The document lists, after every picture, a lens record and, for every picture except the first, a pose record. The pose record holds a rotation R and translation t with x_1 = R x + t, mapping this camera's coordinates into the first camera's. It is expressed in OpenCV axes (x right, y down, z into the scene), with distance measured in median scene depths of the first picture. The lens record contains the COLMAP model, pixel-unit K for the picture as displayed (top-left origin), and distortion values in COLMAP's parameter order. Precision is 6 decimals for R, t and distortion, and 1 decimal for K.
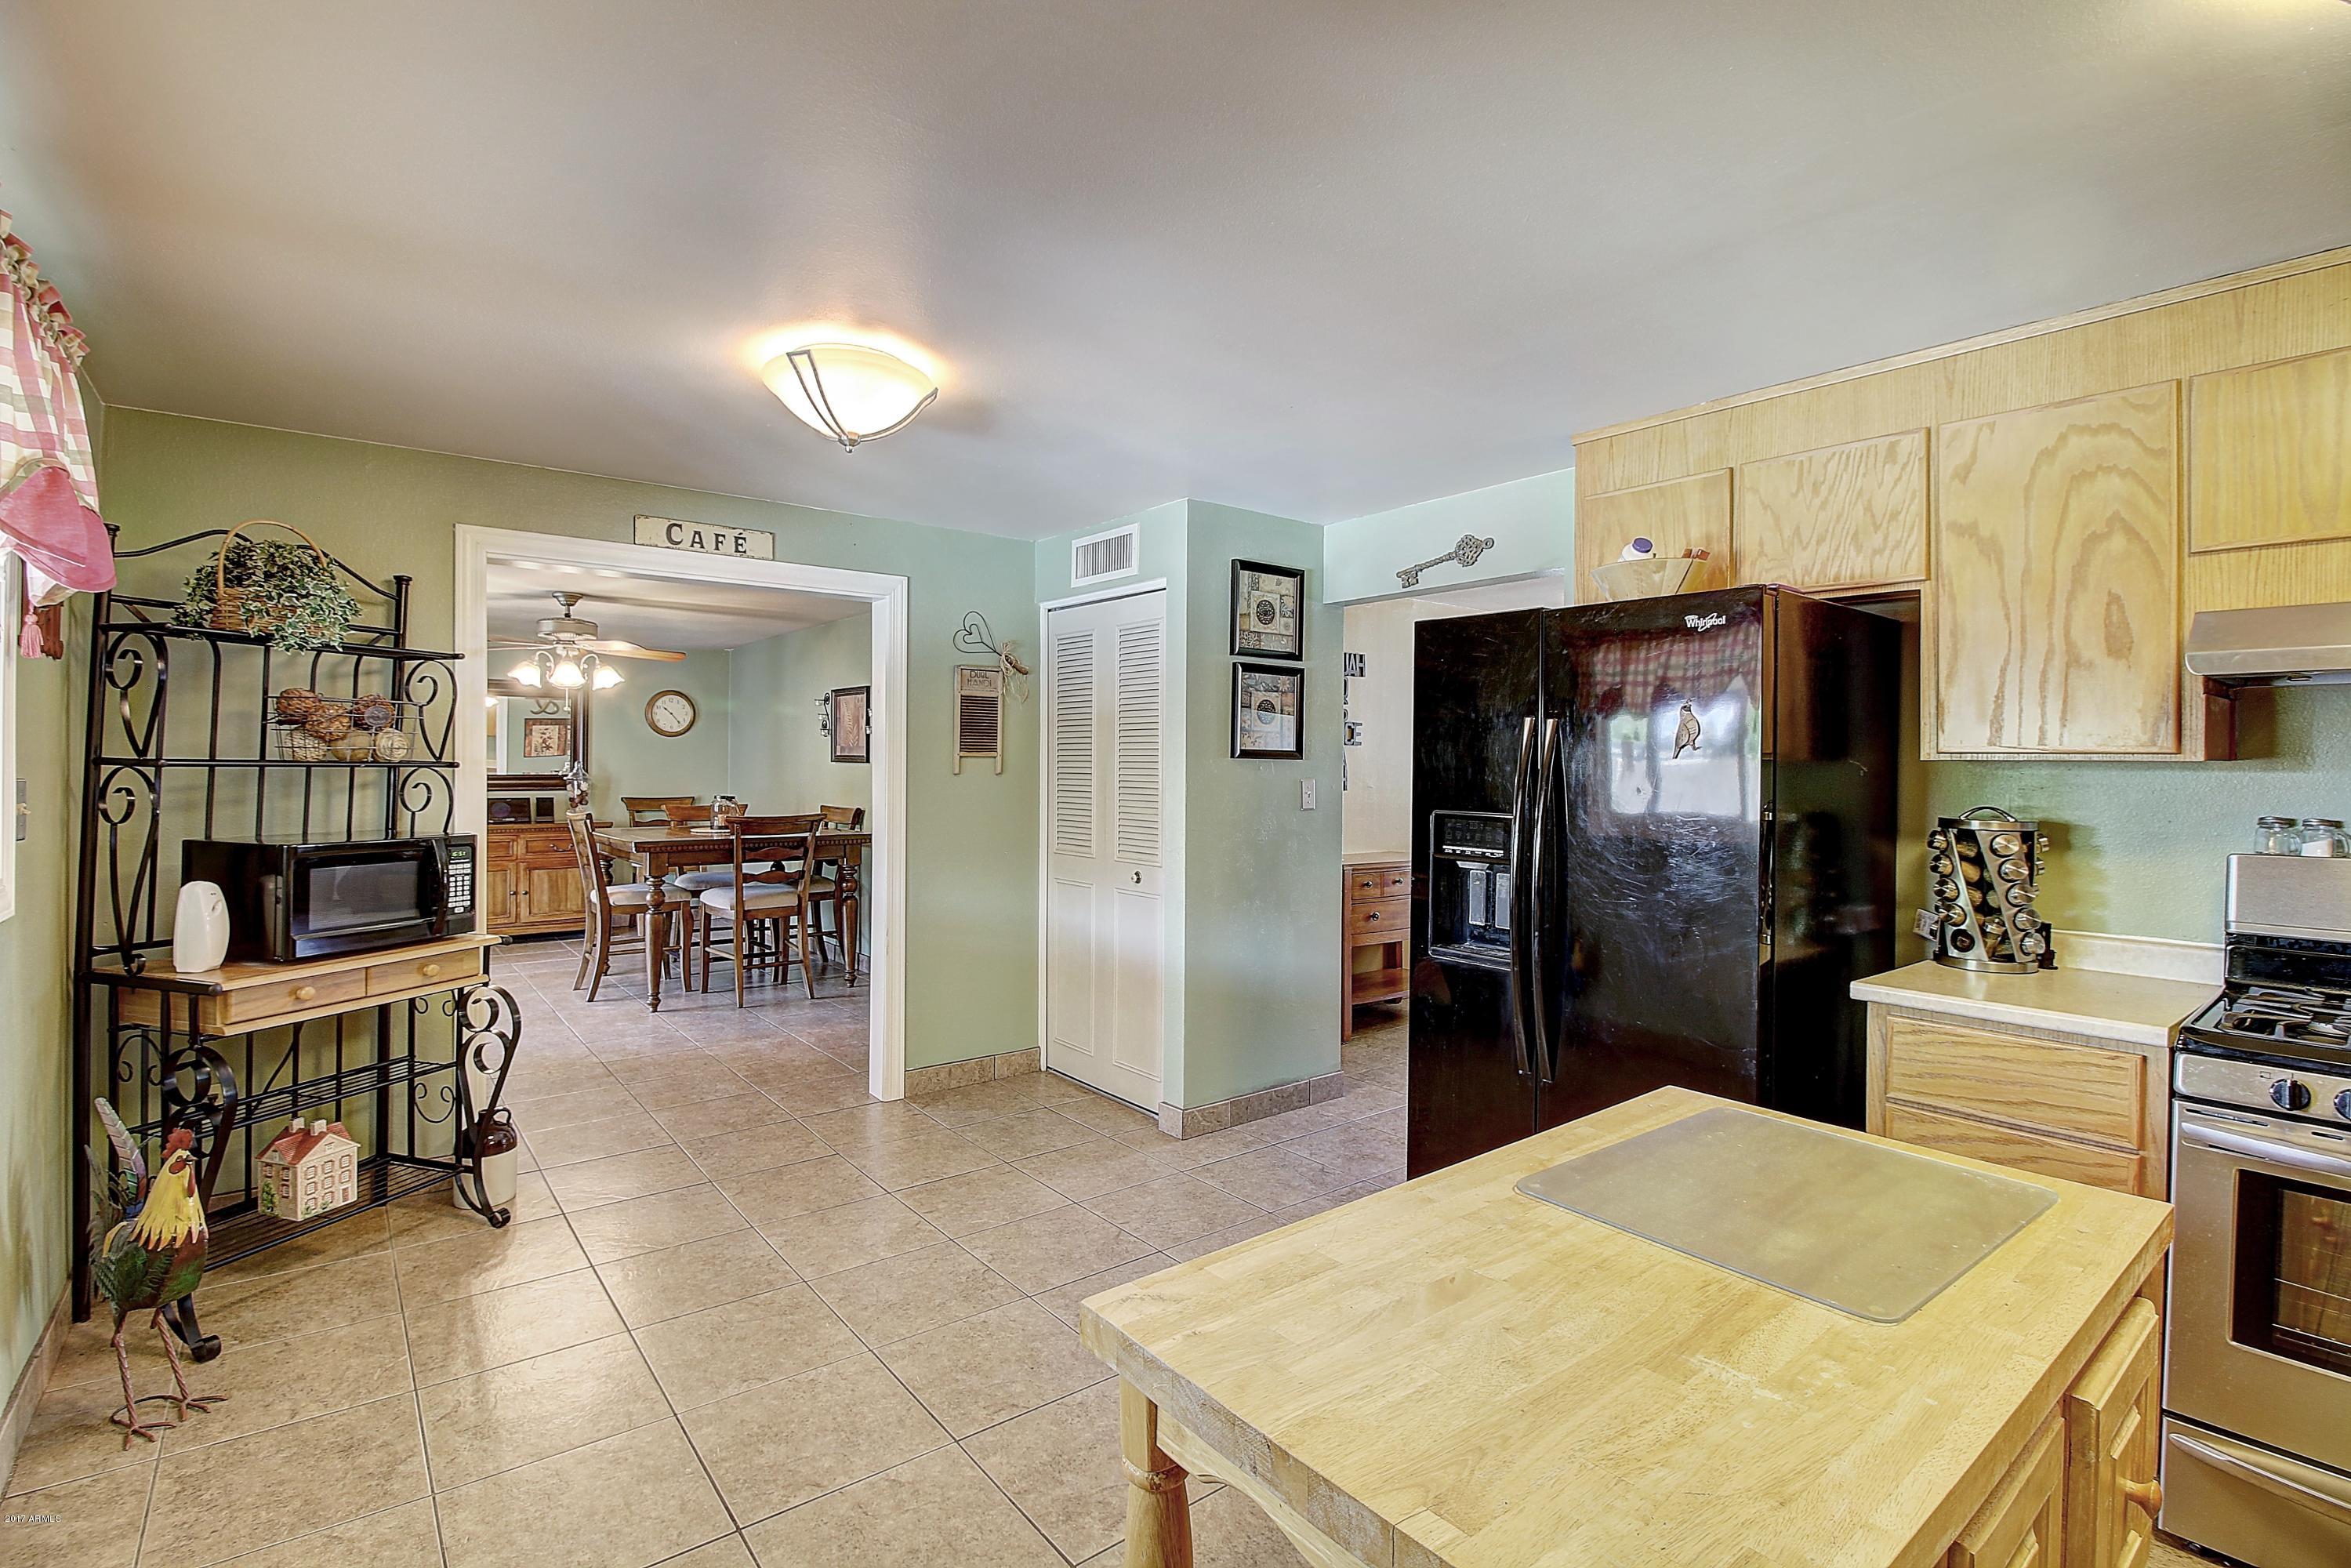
lens RADIAL K [[1082.9, 0, 1184.4], [0, 1082.9, 767.4], [0, 0, 1]] dist [-0.002000, -0.010567]
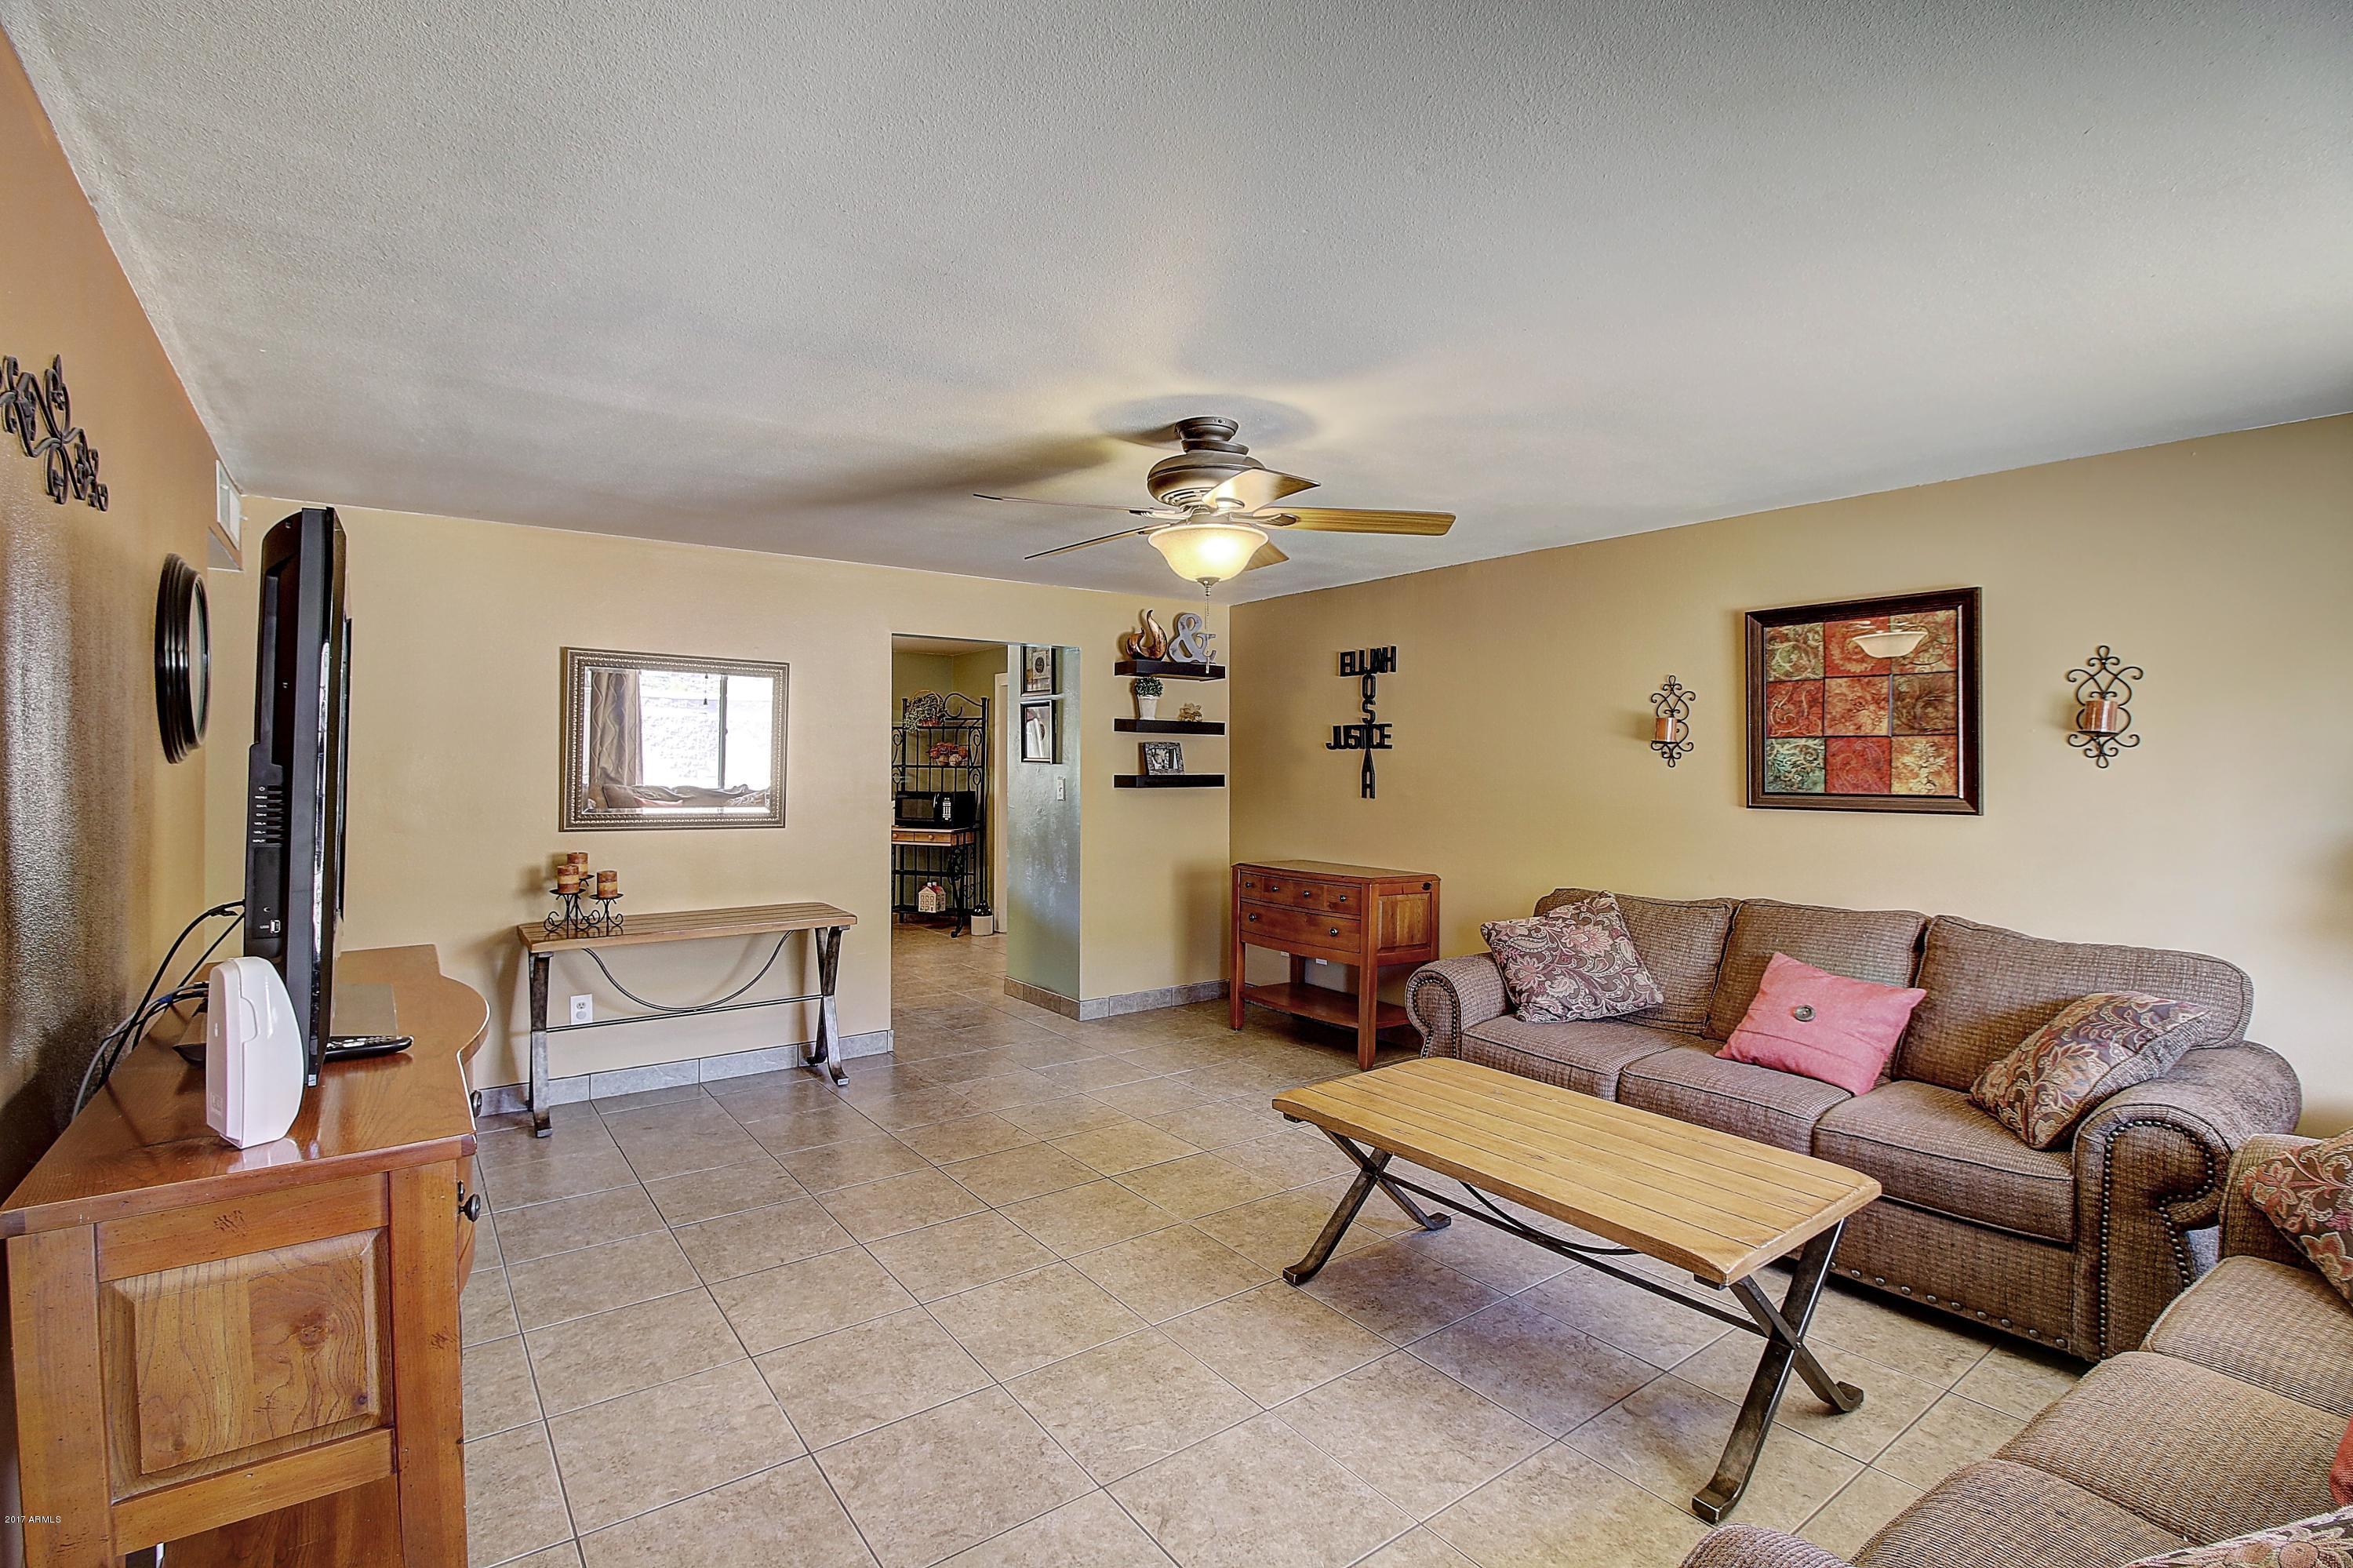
lens RADIAL K [[1083.8, 0, 1167.4], [0, 1083.8, 765.2], [0, 0, 1]] dist [-0.002000, -0.010567]
pose [[-0.069753, -0.002036, -0.997562, 1.067931], [-0.009351, 0.999955, -0.001387, -0.003315], [0.997520, 0.009231, -0.069769, 0.876562]]
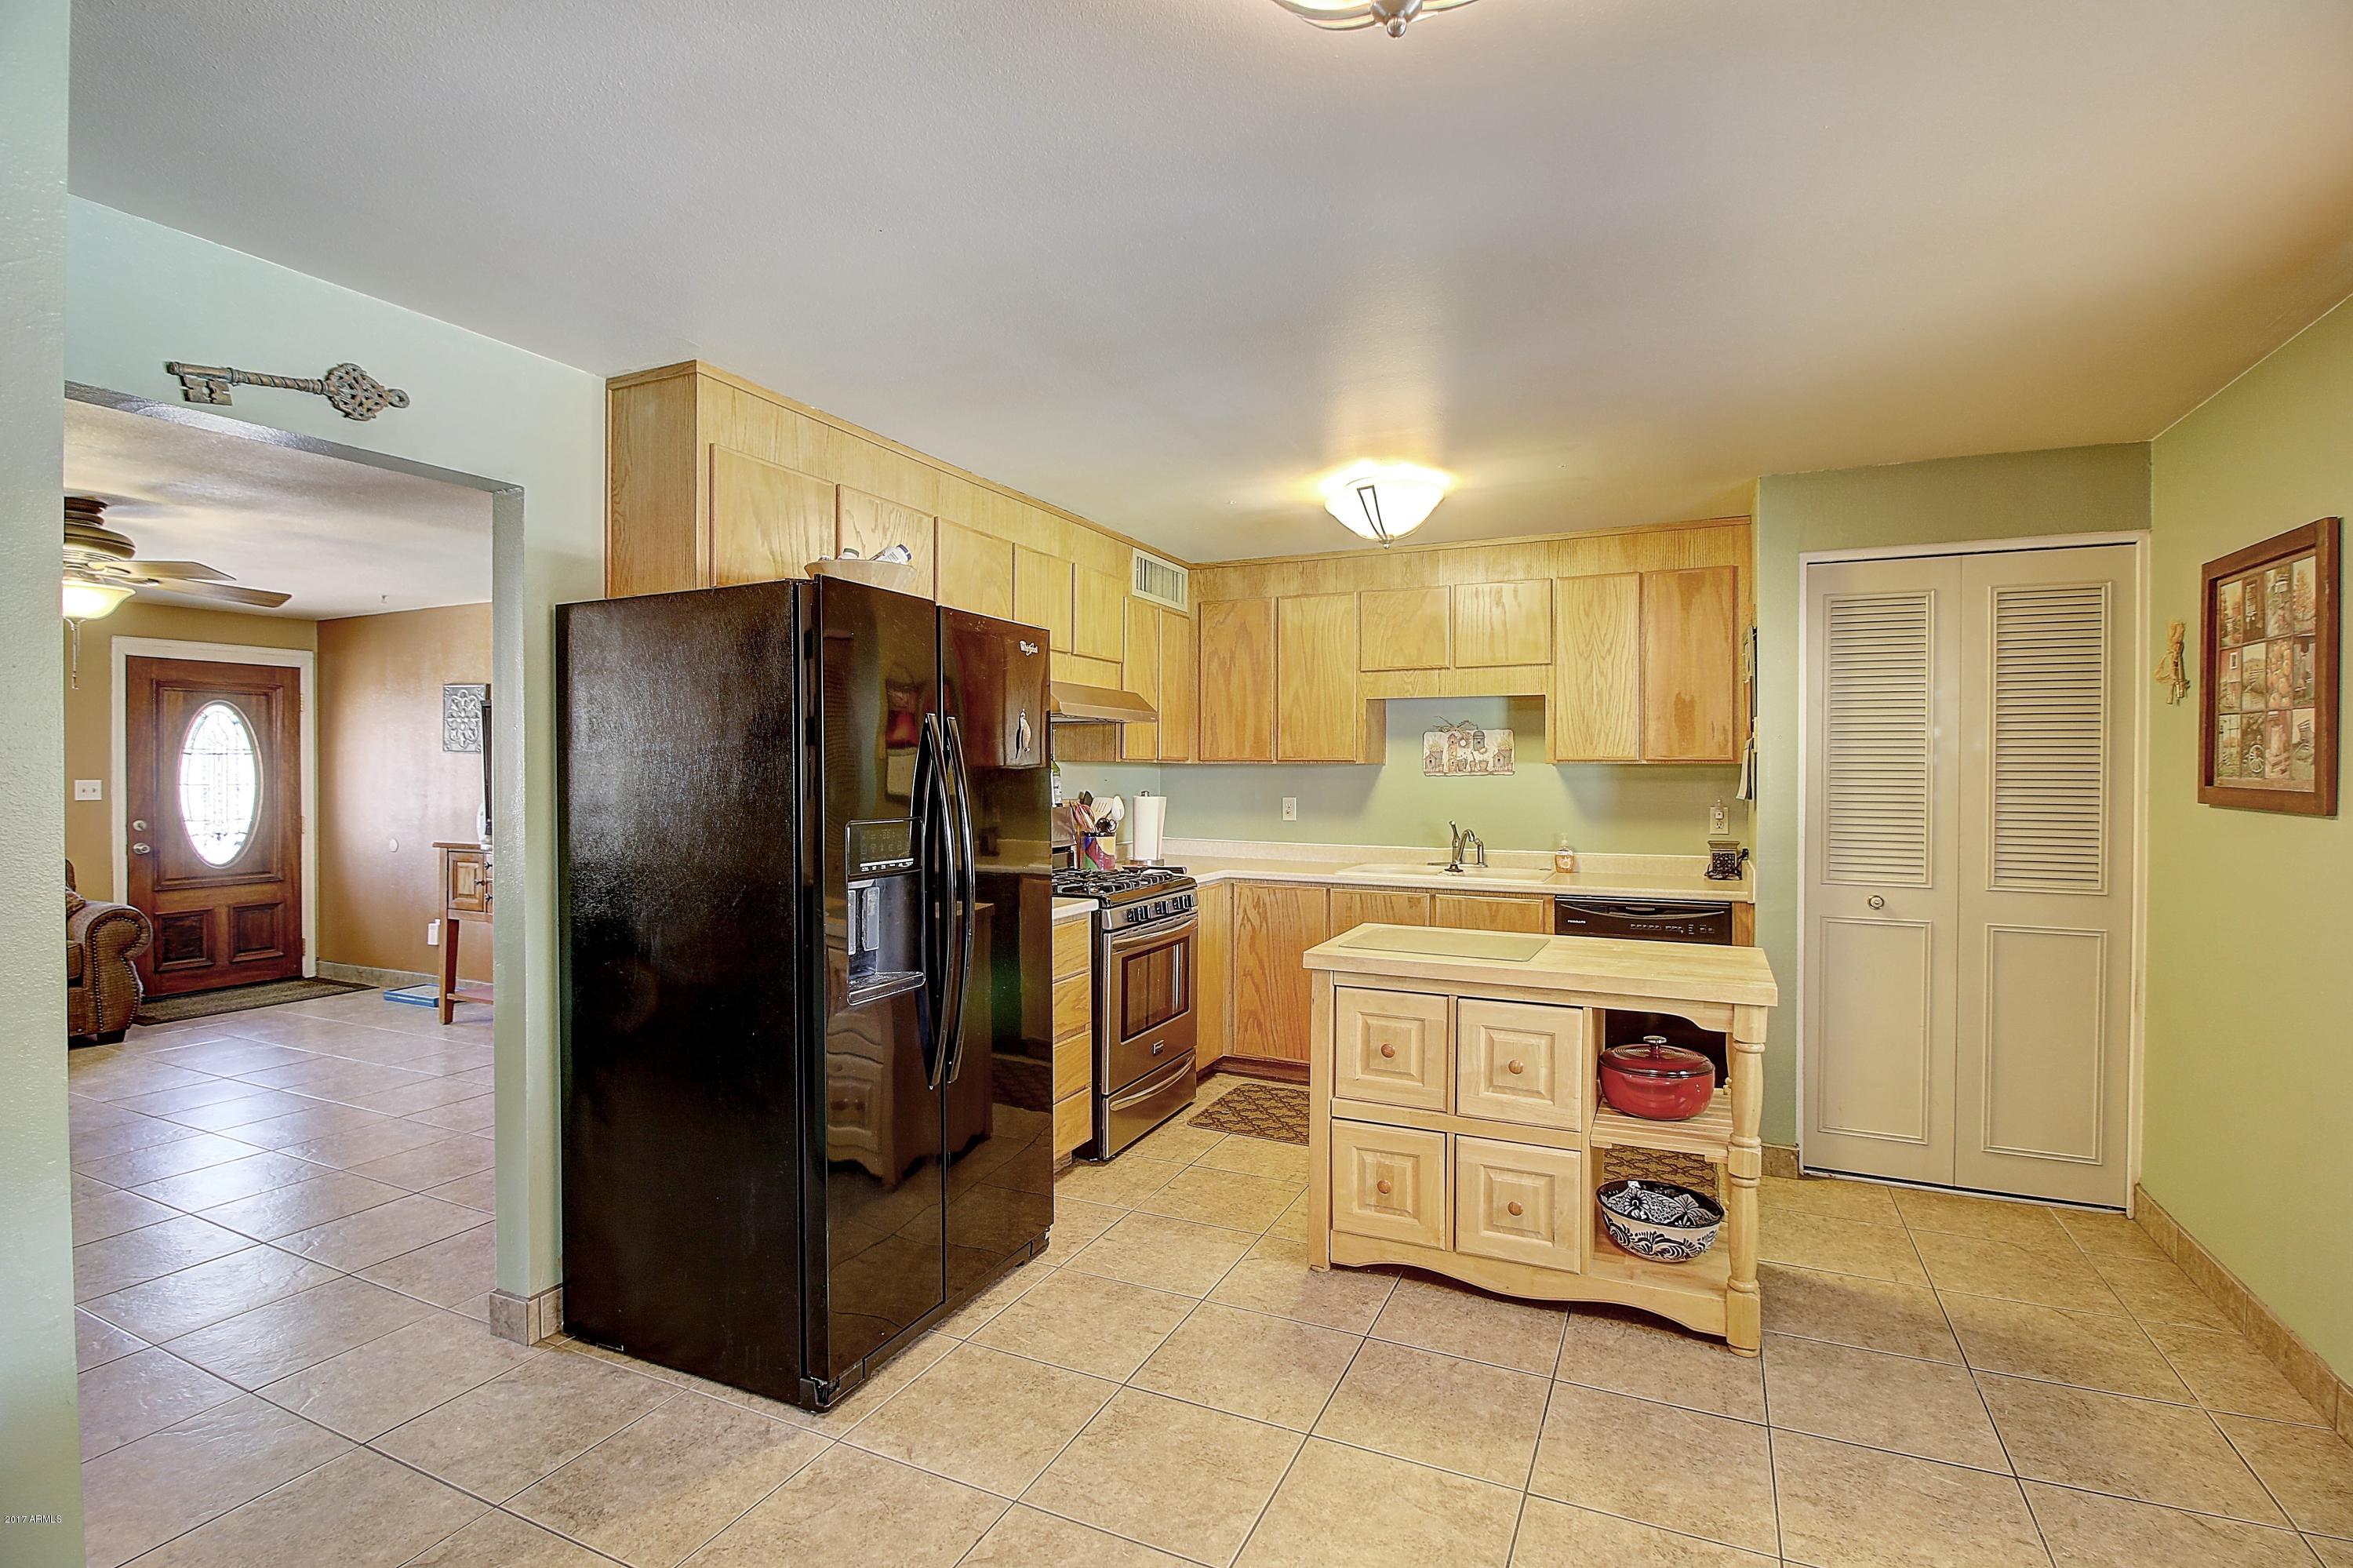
lens RADIAL K [[1083.8, 0, 1161.0], [0, 1083.8, 772.8], [0, 0, 1]] dist [-0.002000, -0.010567]
pose [[-0.421668, -0.010823, 0.906686, -0.278681], [0.002078, 0.999915, 0.012902, -0.002533], [-0.906748, 0.007325, -0.421610, 0.538317]]
